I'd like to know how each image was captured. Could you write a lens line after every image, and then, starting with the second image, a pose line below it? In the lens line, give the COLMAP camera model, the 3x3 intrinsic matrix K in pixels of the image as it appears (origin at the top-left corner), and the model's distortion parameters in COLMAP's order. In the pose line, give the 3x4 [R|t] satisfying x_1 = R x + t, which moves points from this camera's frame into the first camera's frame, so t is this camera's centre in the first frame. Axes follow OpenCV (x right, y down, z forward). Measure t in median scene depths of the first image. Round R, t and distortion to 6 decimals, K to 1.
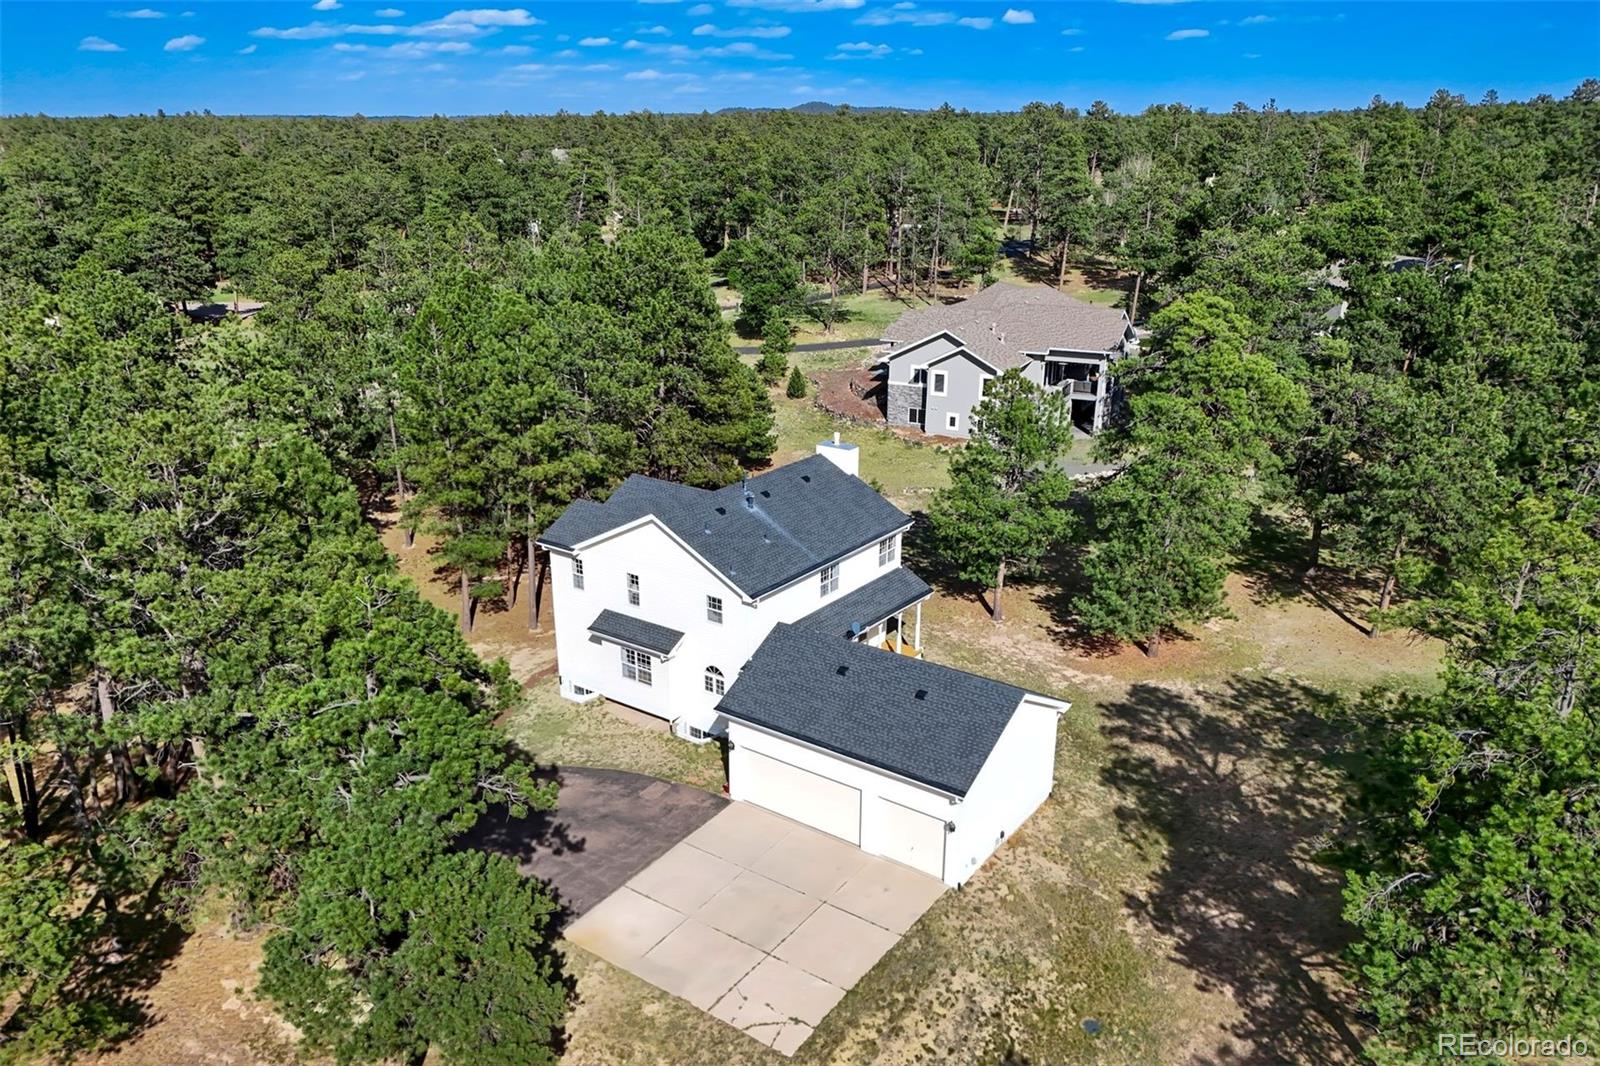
lens RADIAL K [[1131.5, 0, 800.0], [0, 1131.5, 533.0], [0, 0, 1]] dist [-0.001120, -0.000837]
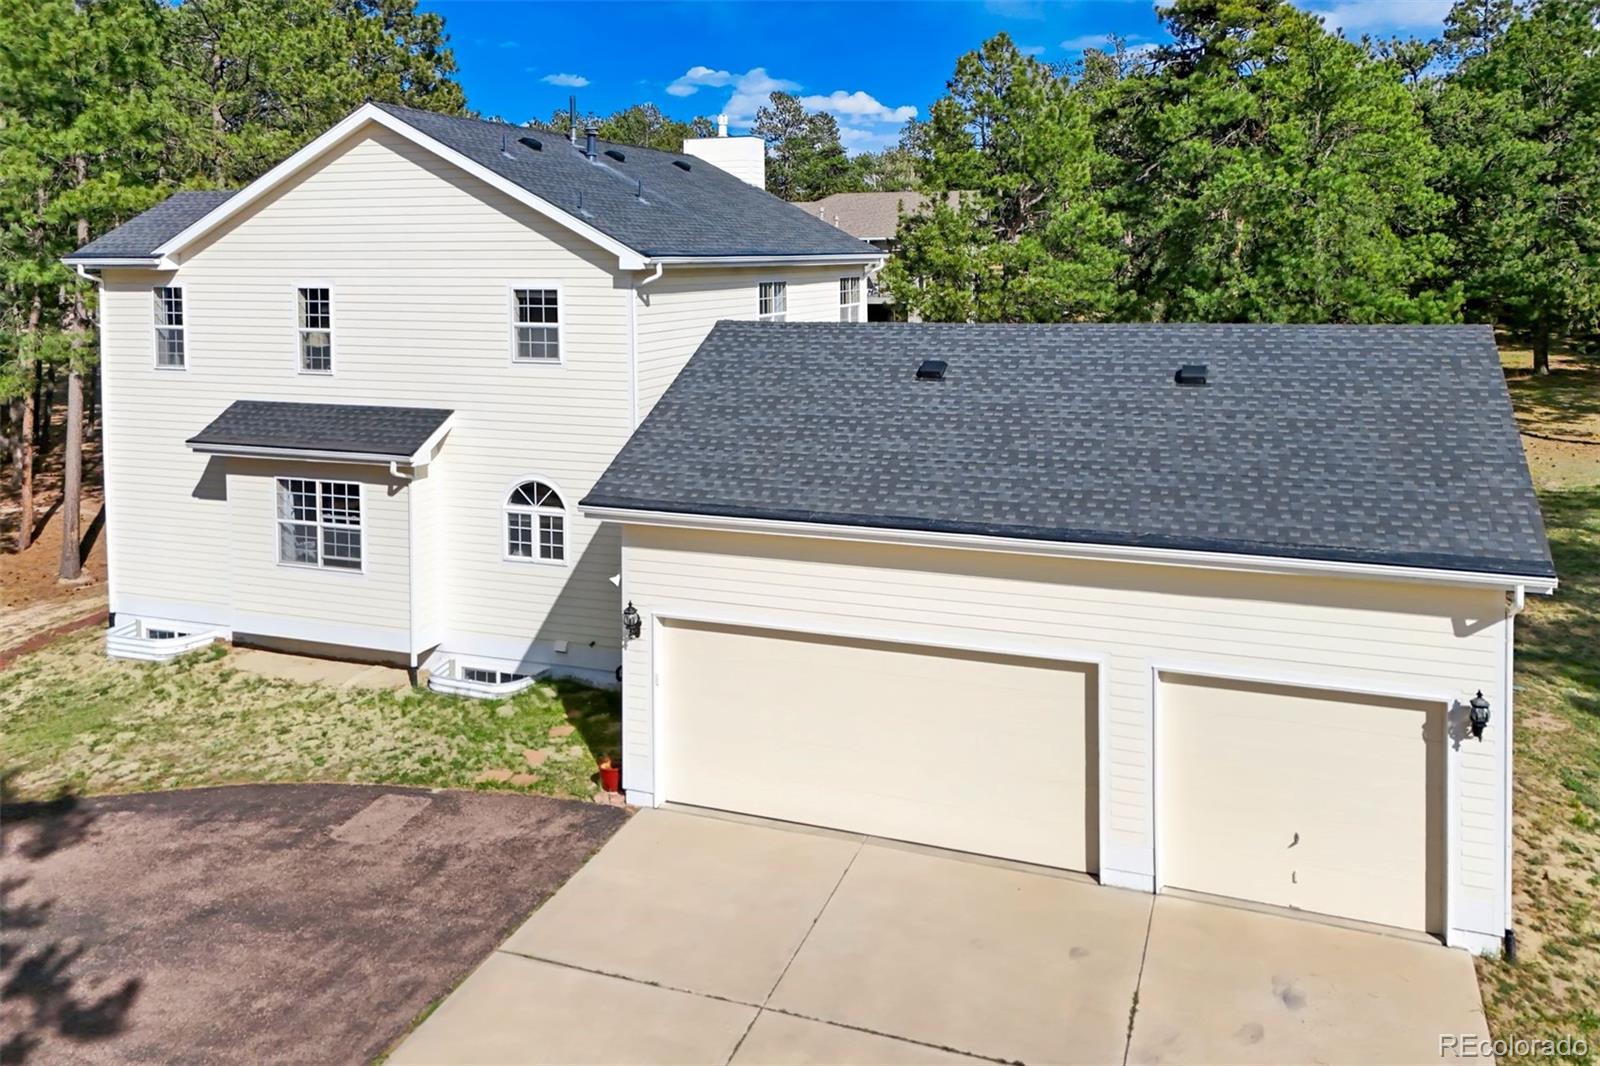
lens RADIAL K [[1232.6, 0, 797.2], [0, 1232.6, 287.3], [0, 0, 1]] dist [0.011645, 0.002678]
pose [[0.969741, -0.022470, 0.243100, -0.089527], [0.091415, 0.956734, -0.276229, 0.178778], [-0.226375, 0.290094, 0.929839, 0.561556]]
